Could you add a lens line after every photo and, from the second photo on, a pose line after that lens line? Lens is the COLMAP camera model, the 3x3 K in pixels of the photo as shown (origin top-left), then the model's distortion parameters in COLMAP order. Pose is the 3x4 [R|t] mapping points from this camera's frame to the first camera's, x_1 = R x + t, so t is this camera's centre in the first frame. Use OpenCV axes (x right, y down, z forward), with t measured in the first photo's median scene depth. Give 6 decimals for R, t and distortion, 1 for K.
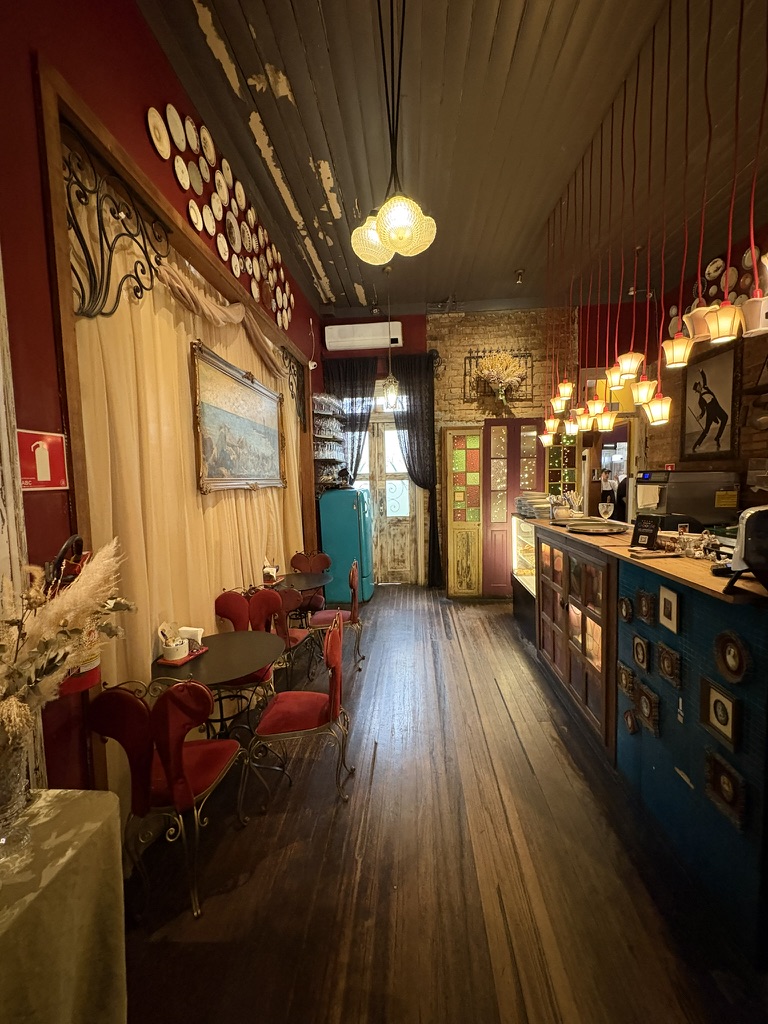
lens RADIAL K [[405.3, 0, 384.8], [0, 405.3, 509.2], [0, 0, 1]] dist [0.000925, 0.000061]
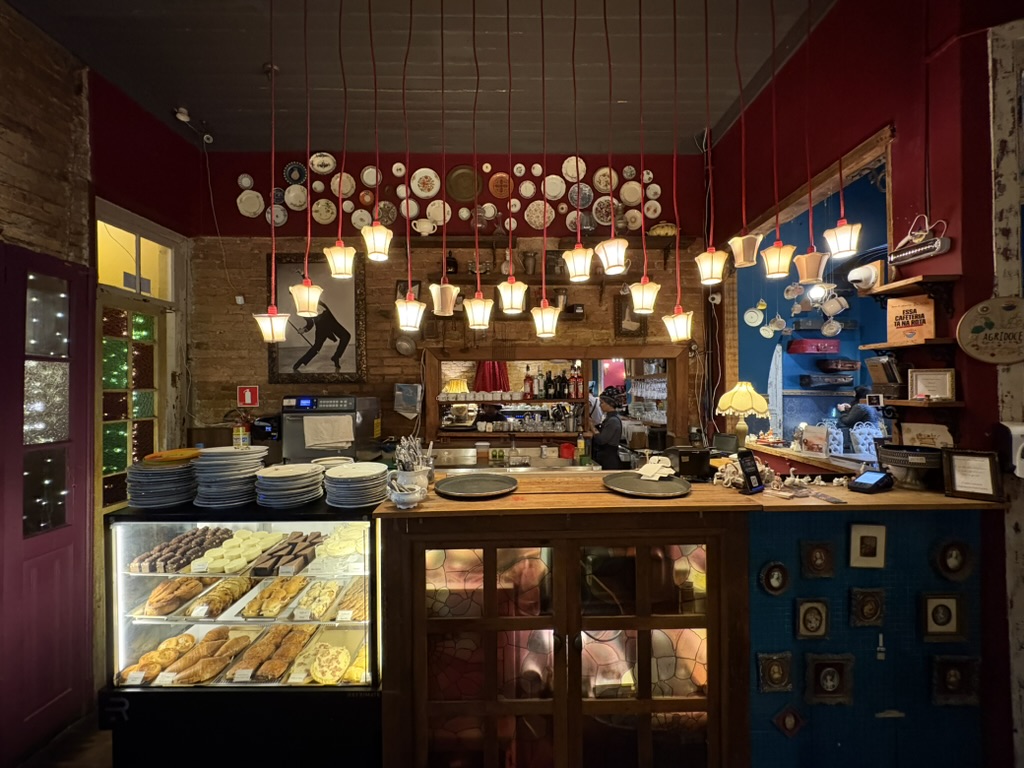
lens RADIAL K [[405.3, 0, 514.7], [0, 405.3, 386.1], [0, 0, 1]] dist [0.000925, 0.000061]
pose [[-0.075278, 0.024309, 0.996866, -0.067233], [0.086195, 0.996120, -0.017782, -0.066372], [-0.993430, 0.084587, -0.077081, 0.685433]]
